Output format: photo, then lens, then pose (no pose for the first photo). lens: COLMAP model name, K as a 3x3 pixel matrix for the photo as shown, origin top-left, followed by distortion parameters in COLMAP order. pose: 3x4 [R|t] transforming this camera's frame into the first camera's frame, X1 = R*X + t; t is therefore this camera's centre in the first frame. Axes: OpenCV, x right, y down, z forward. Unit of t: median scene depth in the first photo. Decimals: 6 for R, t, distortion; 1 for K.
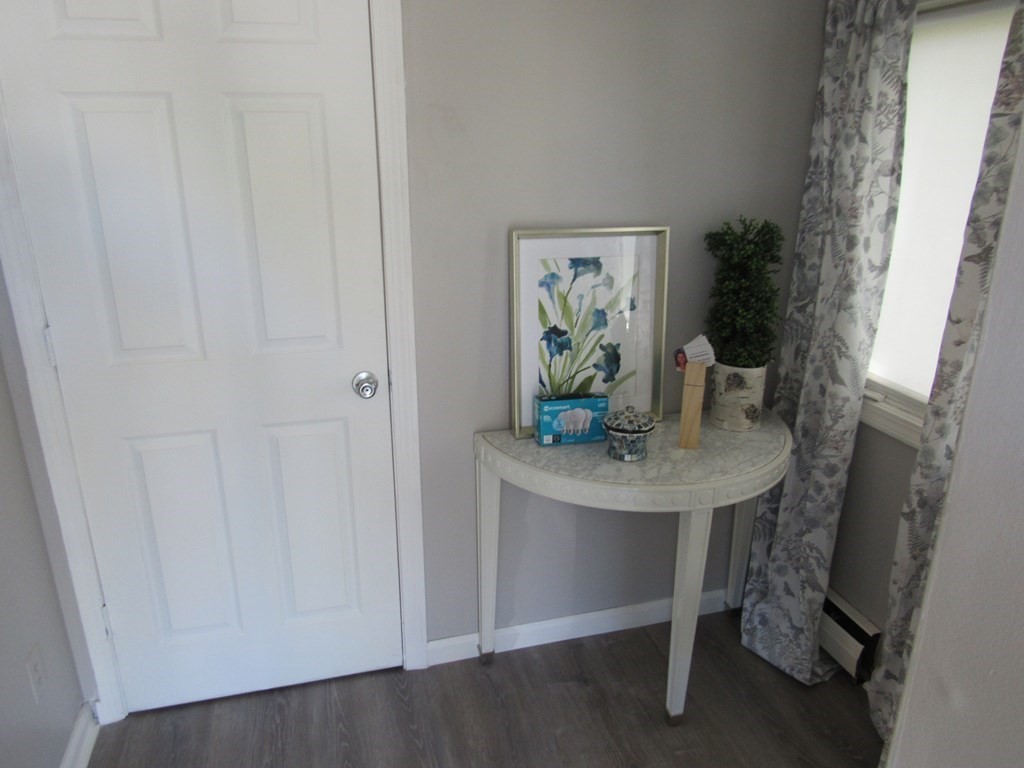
lens RADIAL K [[729.3, 0, 512.0], [0, 729.3, 384.0], [0, 0, 1]] dist [-0.019777, -0.001013]
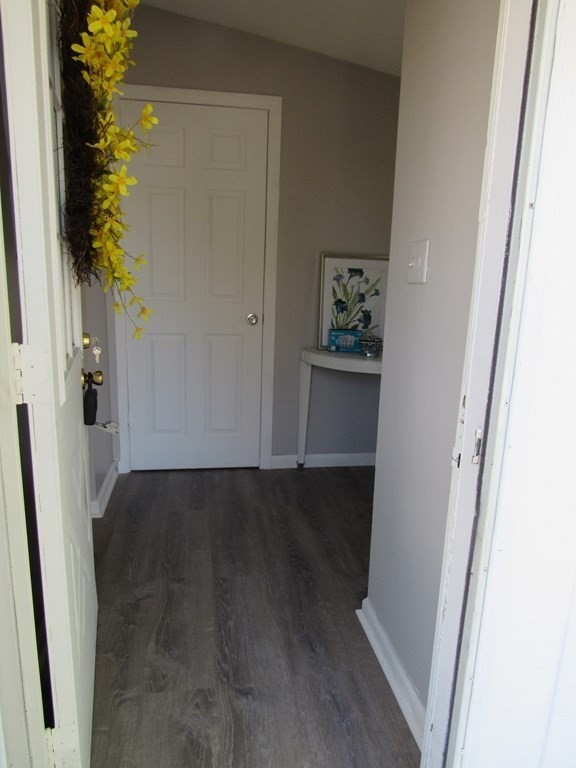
lens RADIAL K [[547.0, 0, 288.0], [0, 547.0, 384.0], [0, 0, 1]] dist [-0.019777, -0.001013]
pose [[0.993481, 0.052773, -0.101045, 0.082236], [-0.062682, 0.993255, -0.097545, 0.338070], [0.095216, 0.103243, 0.990088, -0.596905]]
